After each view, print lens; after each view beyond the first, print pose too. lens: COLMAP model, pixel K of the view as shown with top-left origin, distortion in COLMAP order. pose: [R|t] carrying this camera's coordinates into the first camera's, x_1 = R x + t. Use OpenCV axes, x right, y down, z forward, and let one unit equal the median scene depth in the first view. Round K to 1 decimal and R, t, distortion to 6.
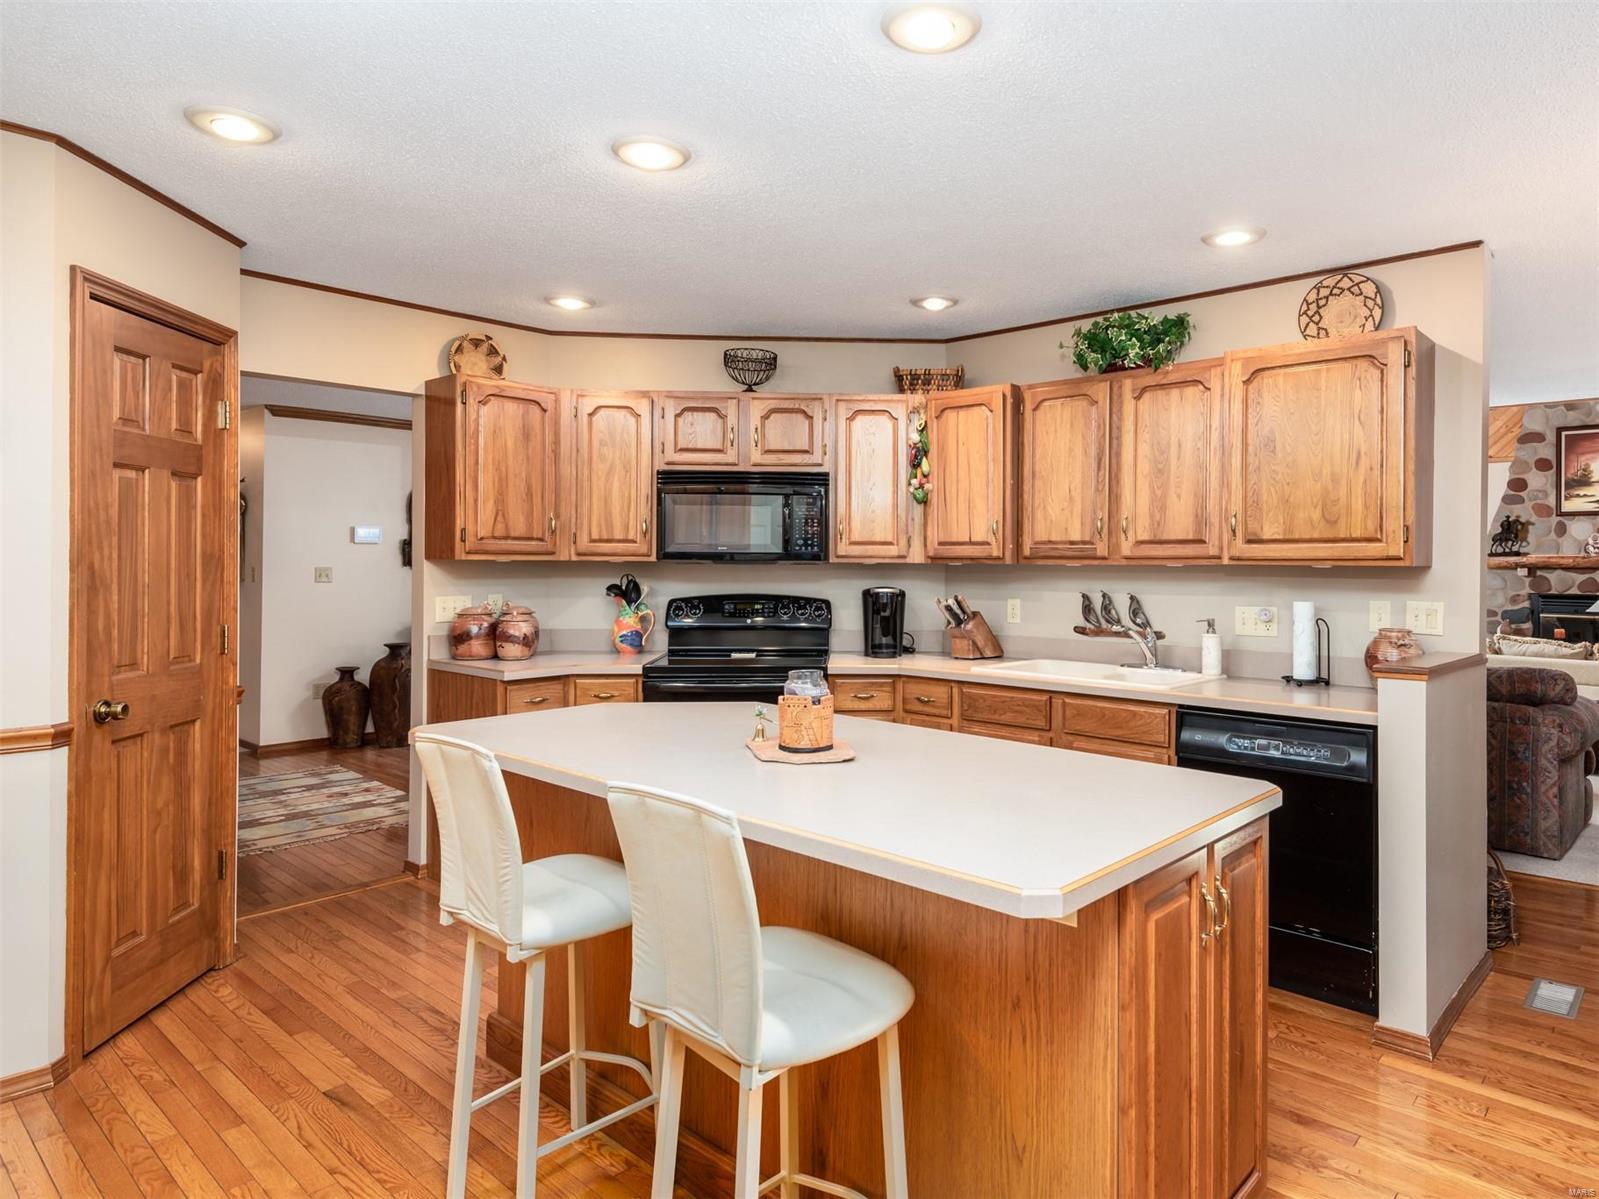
lens RADIAL K [[976.2, 0, 730.9], [0, 976.2, 565.7], [0, 0, 1]] dist [0.007787, -0.000250]
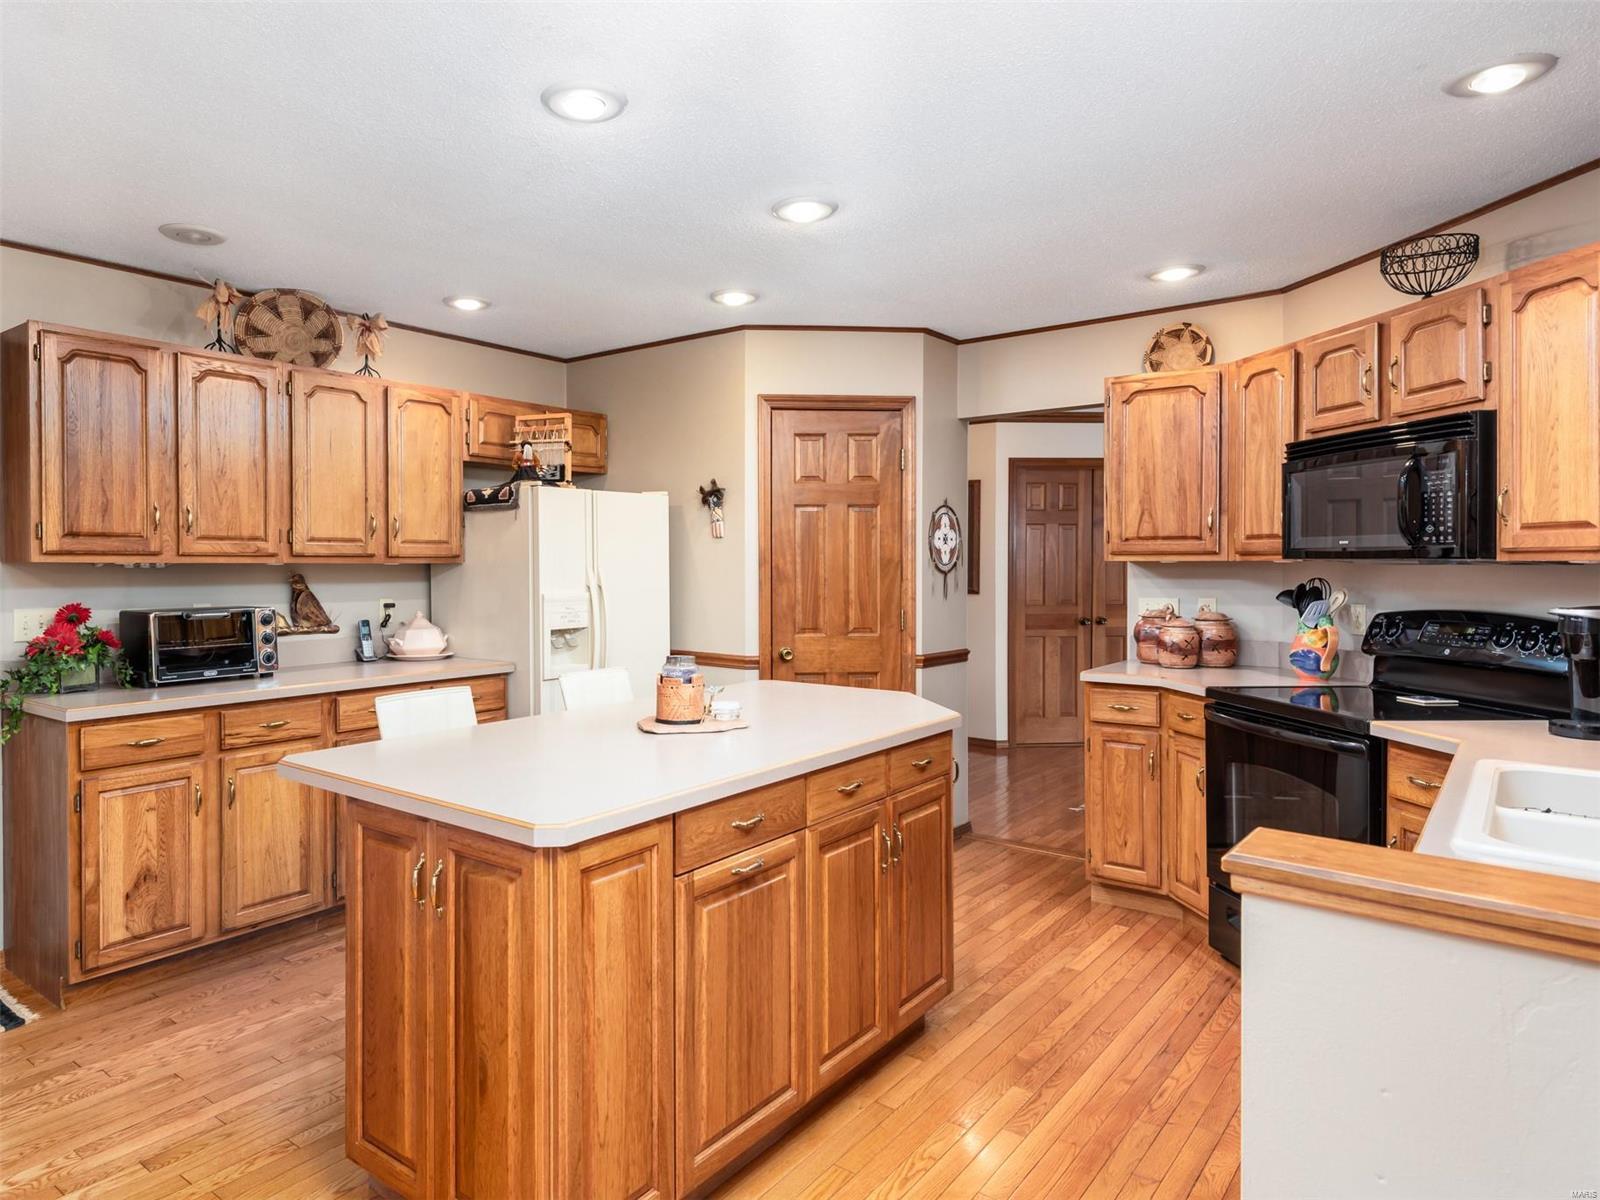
lens RADIAL K [[976.8, 0, 796.5], [0, 976.8, 587.8], [0, 0, 1]] dist [0.007787, -0.000250]
pose [[0.128950, 0.019512, -0.991459, 0.666760], [-0.000633, 0.999808, 0.019594, 0.001706], [0.991651, -0.001899, 0.128937, 0.524360]]
